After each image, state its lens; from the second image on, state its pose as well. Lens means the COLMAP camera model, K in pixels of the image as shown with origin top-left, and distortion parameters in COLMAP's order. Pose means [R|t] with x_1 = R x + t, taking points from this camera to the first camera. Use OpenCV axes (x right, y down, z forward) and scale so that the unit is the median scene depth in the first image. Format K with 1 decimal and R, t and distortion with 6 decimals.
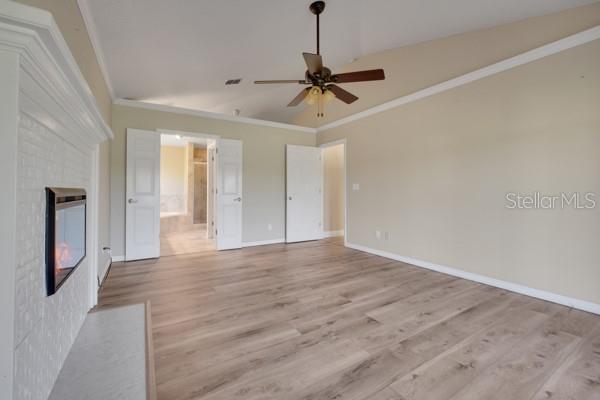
lens RADIAL K [[255.5, 0, 300.0], [0, 255.5, 190.4], [0, 0, 1]] dist [-0.011933, 0.000157]
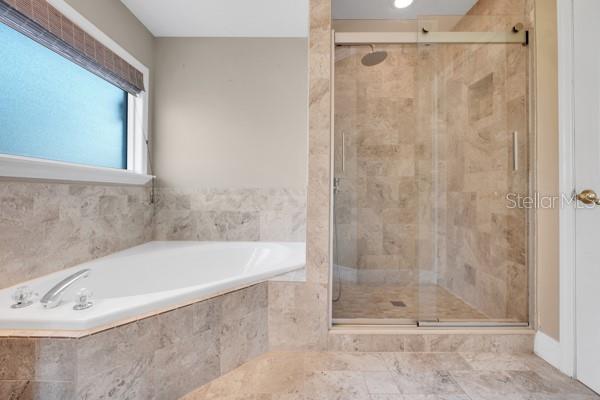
lens RADIAL K [[255.5, 0, 300.0], [0, 255.5, 190.4], [0, 0, 1]] dist [-0.011933, 0.000157]
pose [[0.848177, -0.002437, -0.529708, -1.053003], [0.001984, 0.999997, -0.001423, 0.077883], [0.529710, 0.000156, 0.848179, 2.583369]]
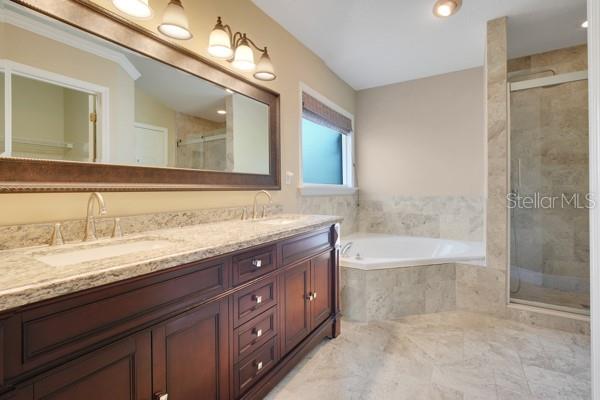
lens RADIAL K [[274.7, 0, 299.1], [0, 274.7, 190.1], [0, 0, 1]] dist [-0.001841, 0.000292]
pose [[0.447564, -0.005220, -0.894237, -0.789771], [0.014351, 0.999896, 0.001346, 0.020442], [0.894137, -0.013435, 0.447592, 2.077884]]
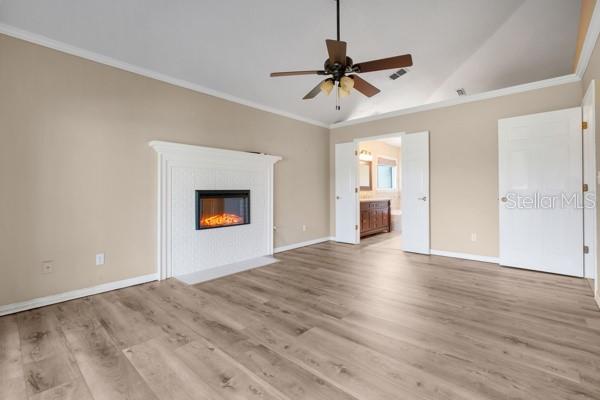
lens RADIAL K [[270.8, 0, 296.1], [0, 270.8, 189.4], [0, 0, 1]] dist [-0.001872, 0.000021]
pose [[0.278346, -0.006695, -0.960458, 1.158093], [0.013040, 0.999910, -0.003192, 0.000769], [0.960392, -0.011636, 0.278408, 0.675555]]
